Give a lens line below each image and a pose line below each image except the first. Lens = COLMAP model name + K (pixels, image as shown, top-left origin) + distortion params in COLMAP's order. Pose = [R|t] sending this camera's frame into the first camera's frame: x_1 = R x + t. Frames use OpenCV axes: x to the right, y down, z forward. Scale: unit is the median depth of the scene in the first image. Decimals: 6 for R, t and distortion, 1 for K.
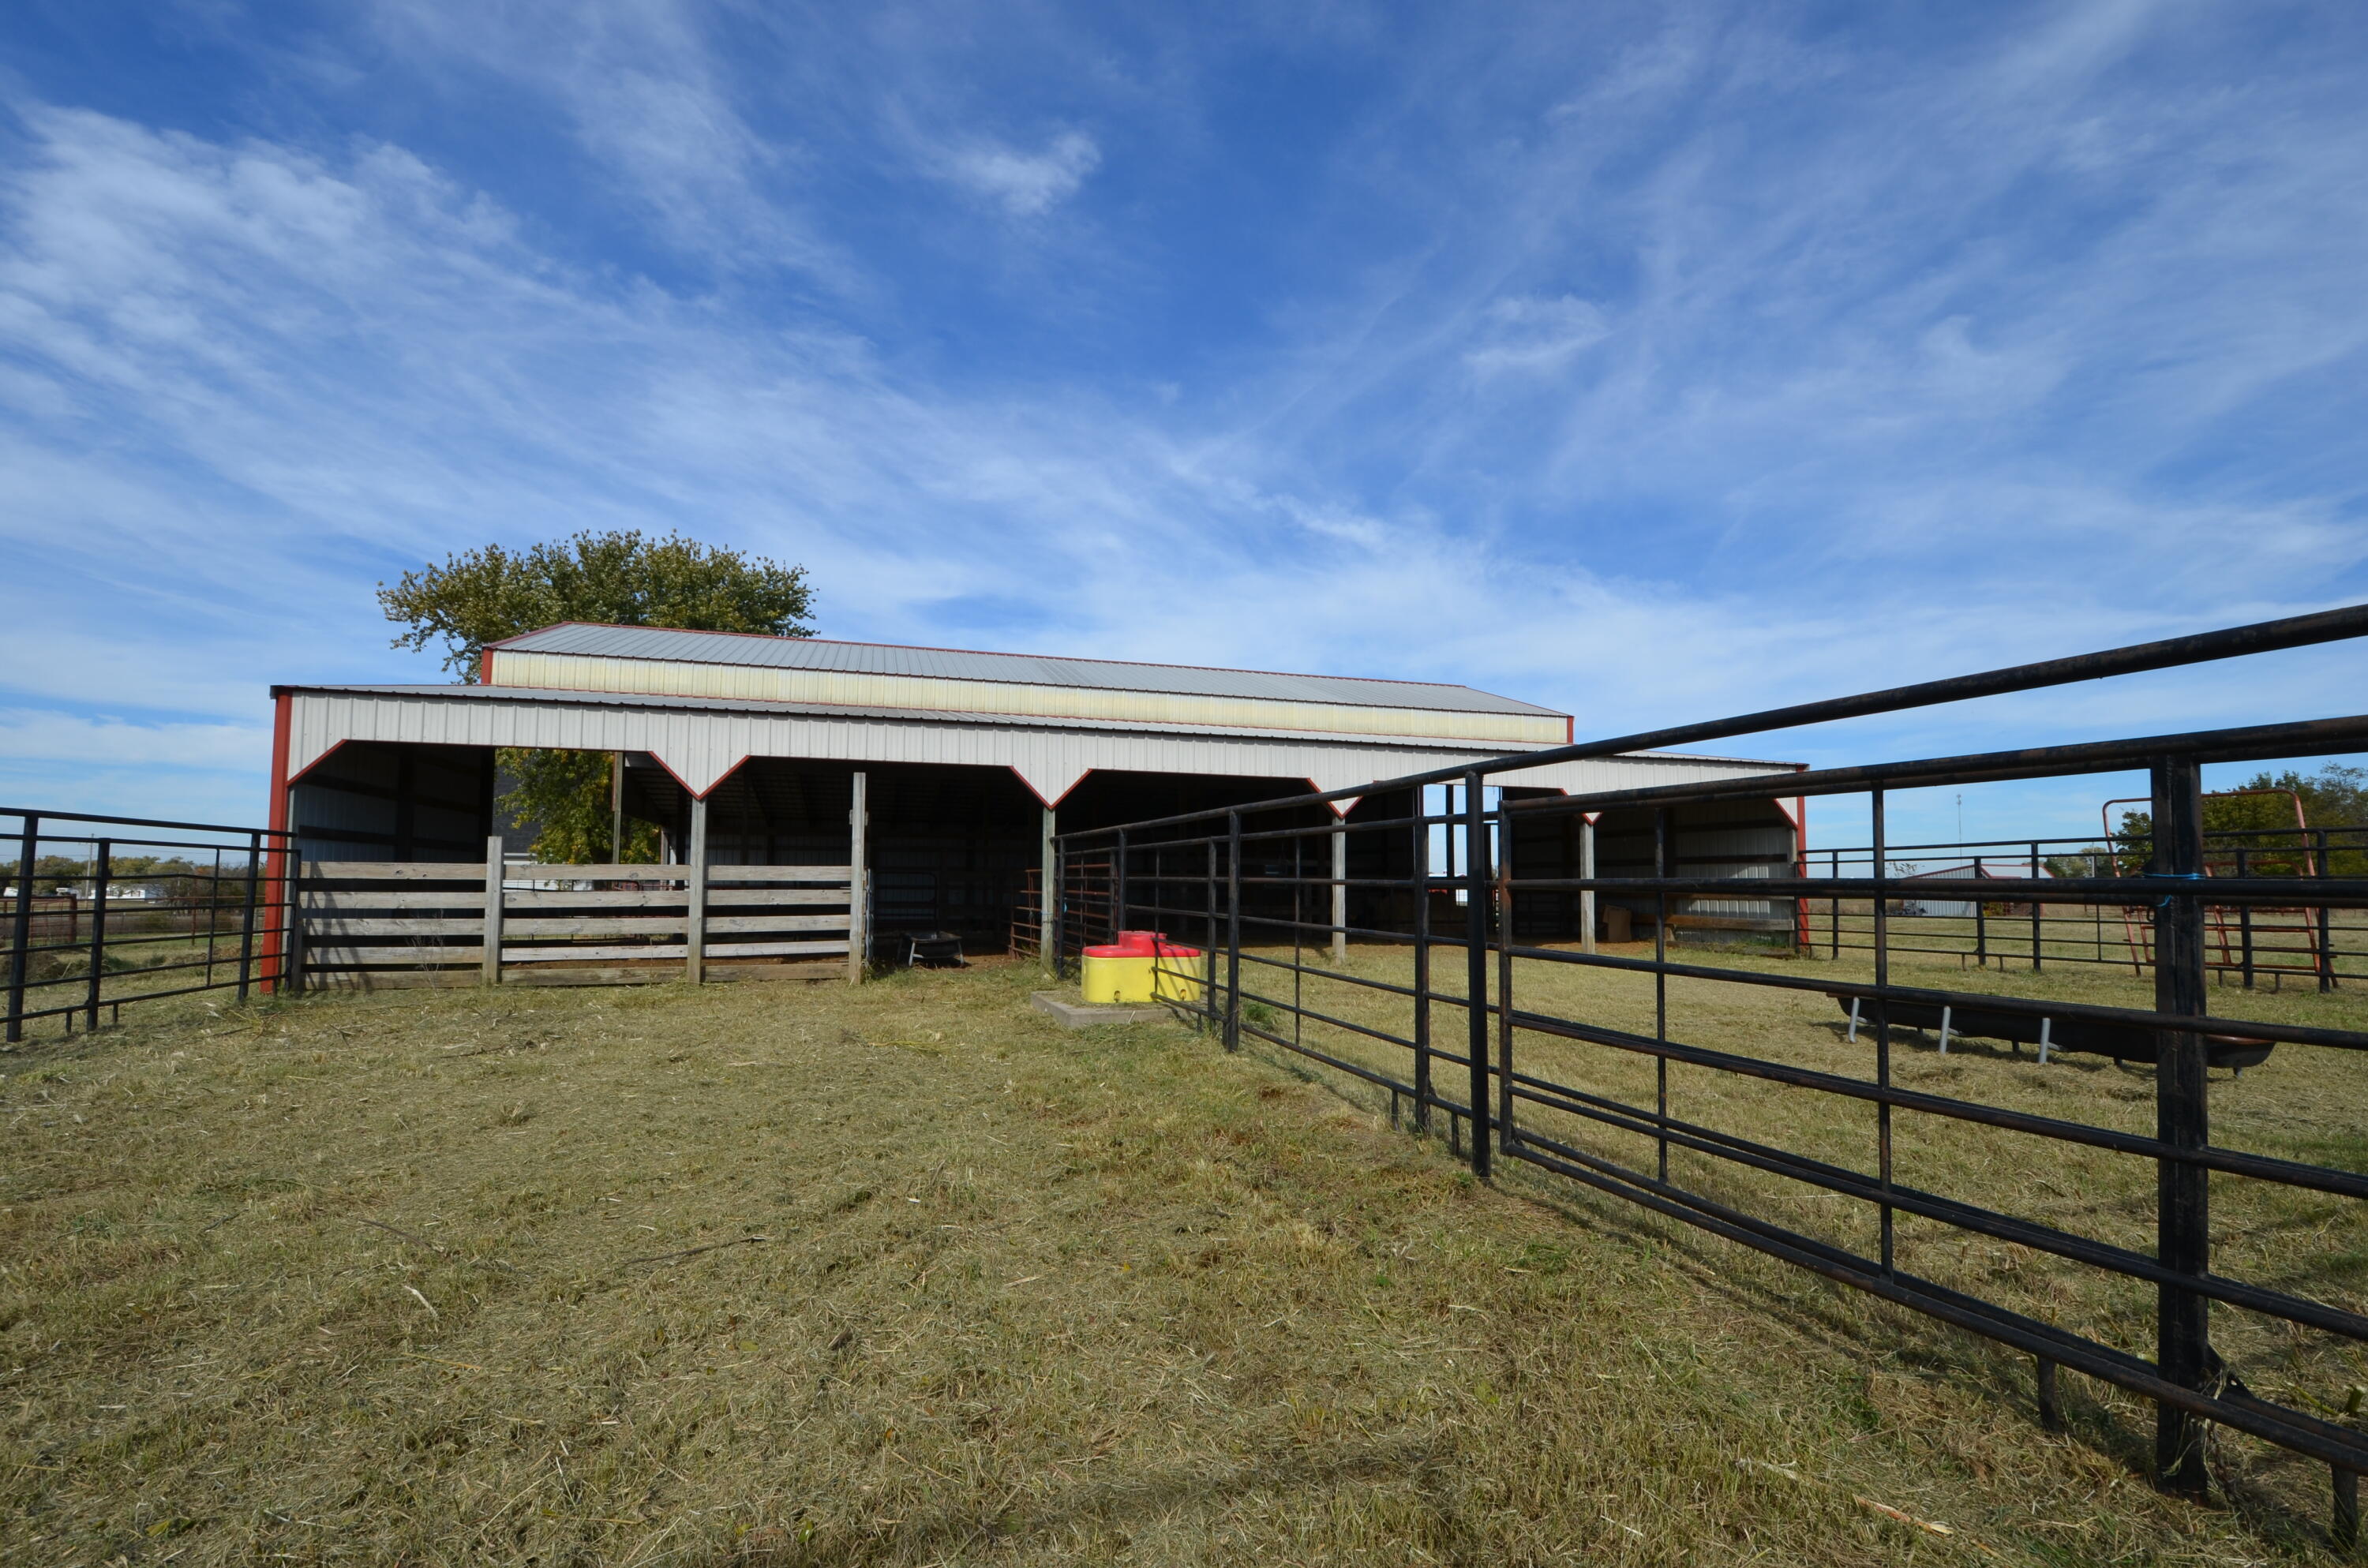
lens RADIAL K [[1008.9, 0, 1184.0], [0, 1008.9, 784.0], [0, 0, 1]] dist [0.008233, -0.016694]
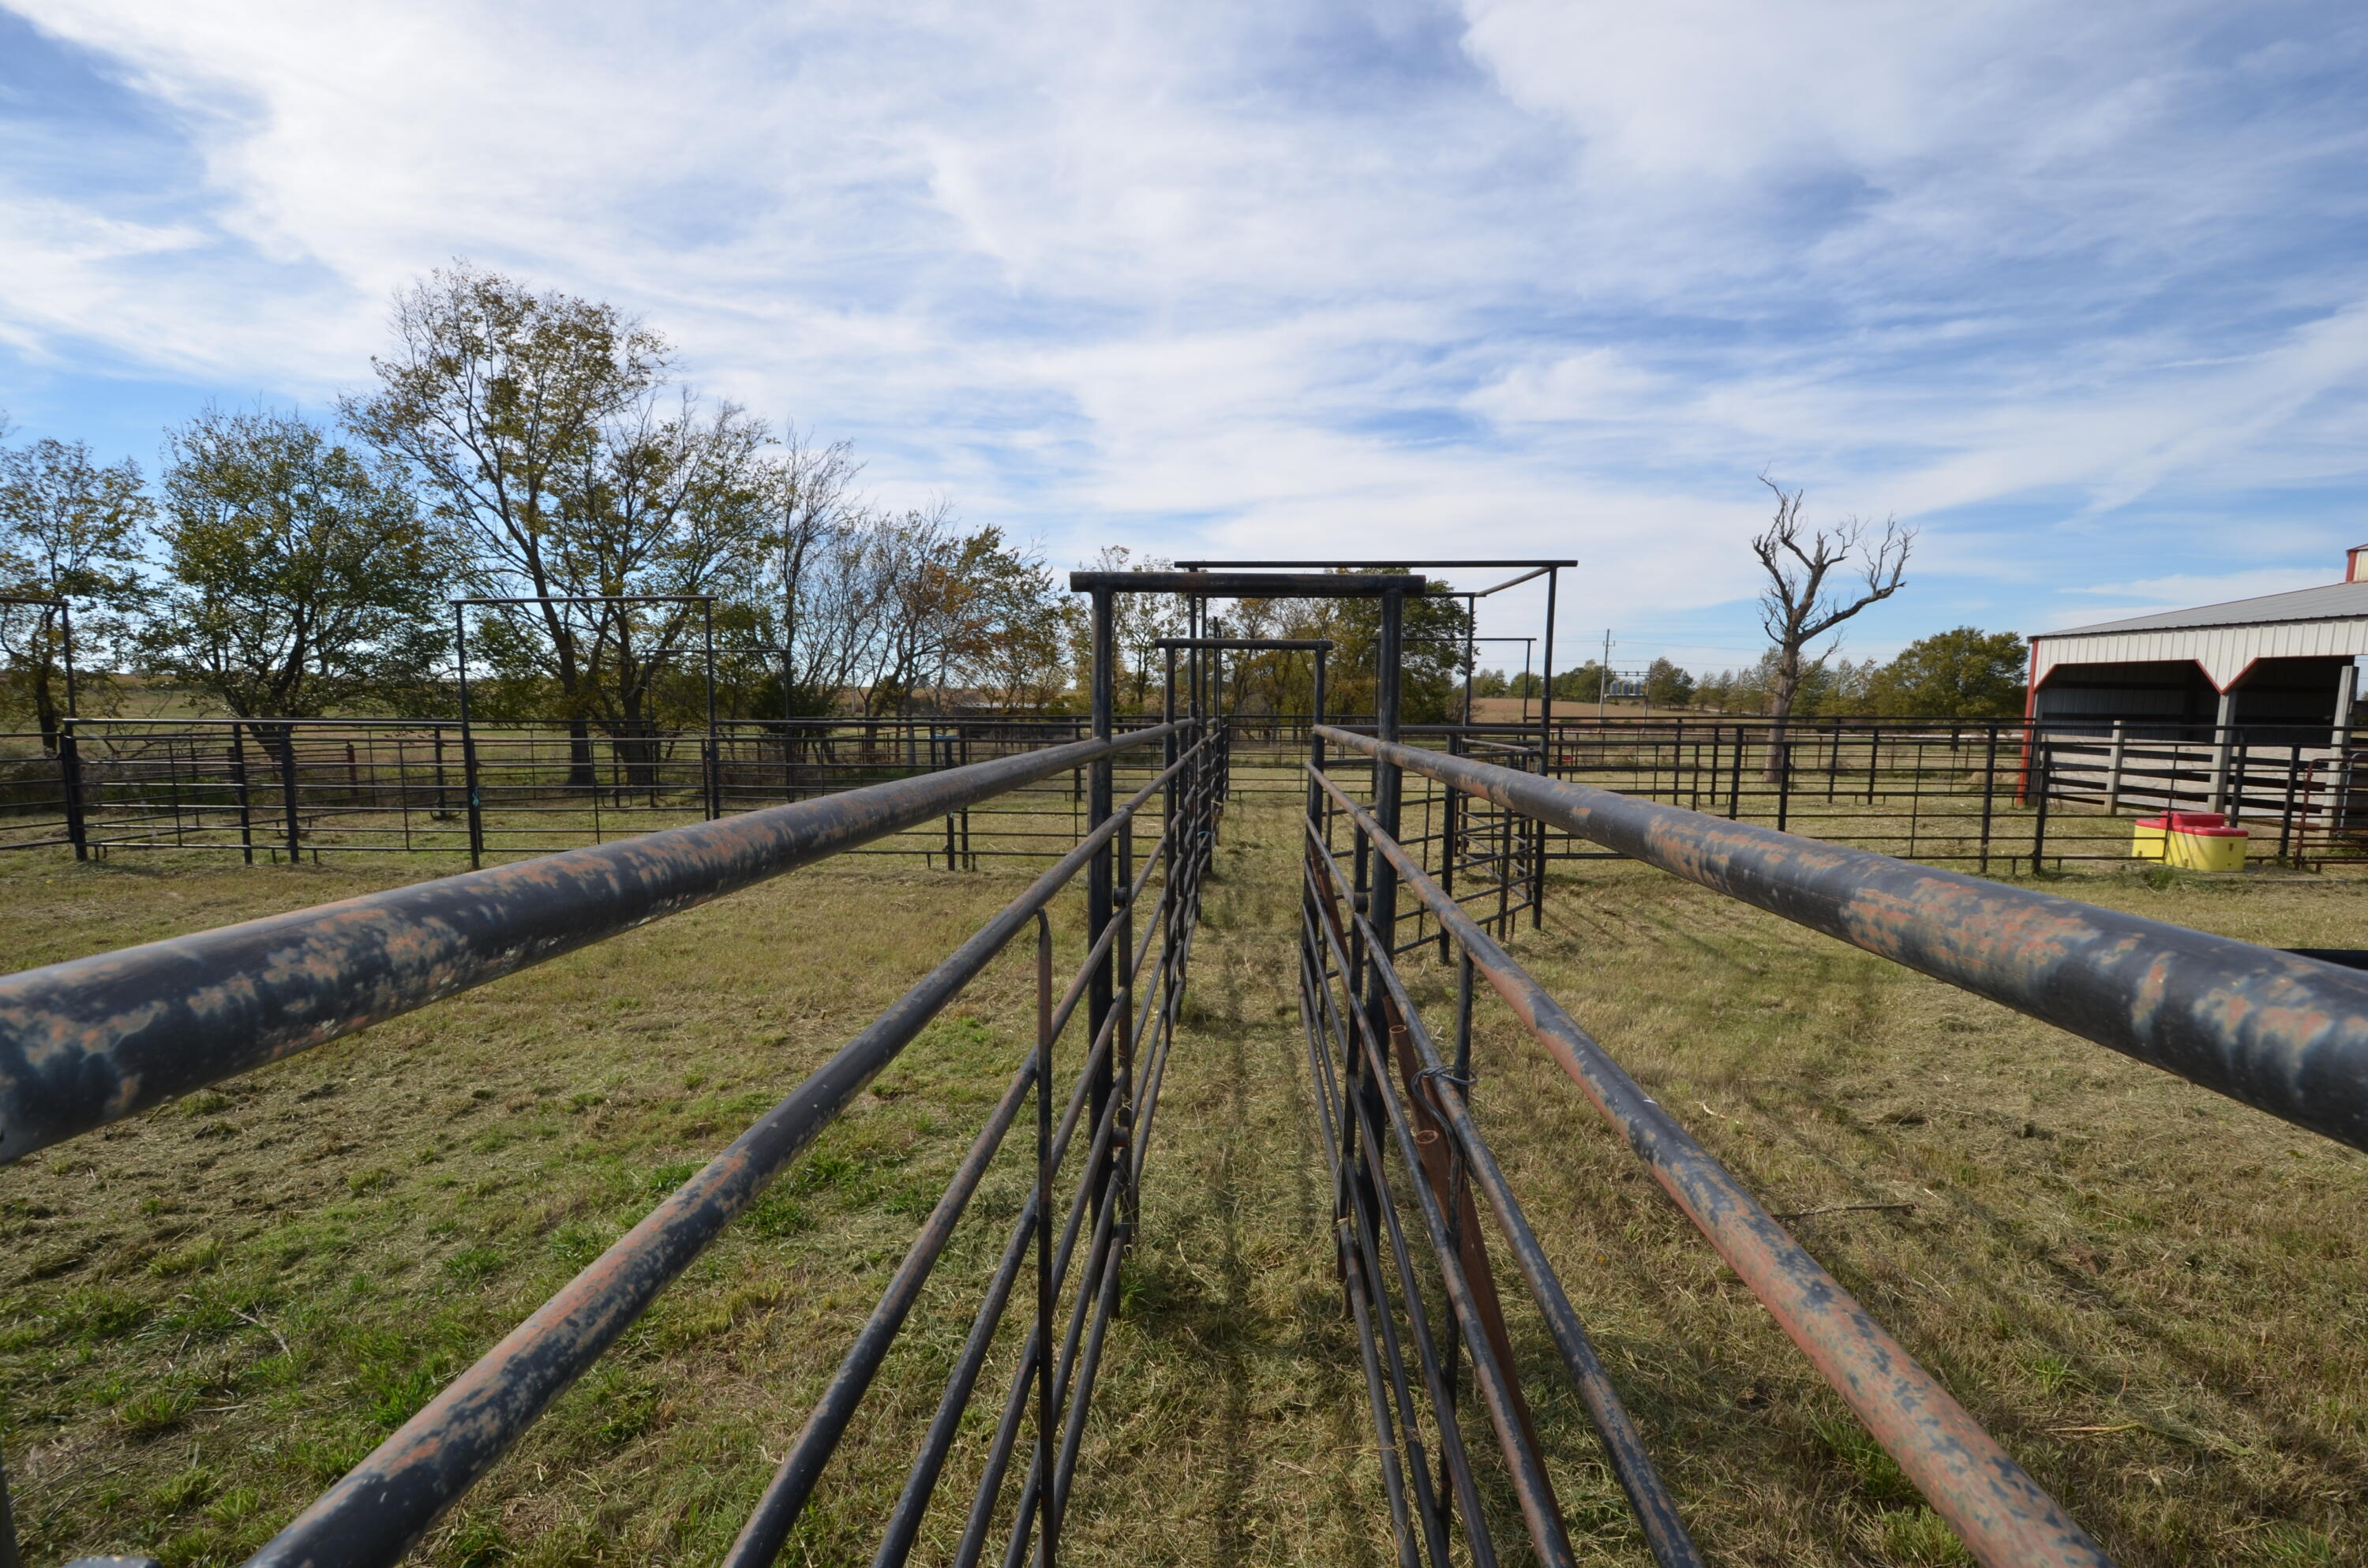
lens RADIAL K [[998.1, 0, 1175.7], [0, 998.1, 829.4], [0, 0, 1]] dist [0.001768, -0.010020]
pose [[-0.339302, 0.119919, -0.933003, 1.224205], [0.078179, 0.992004, 0.099072, -0.044605], [0.937423, -0.039326, -0.345964, 0.173845]]
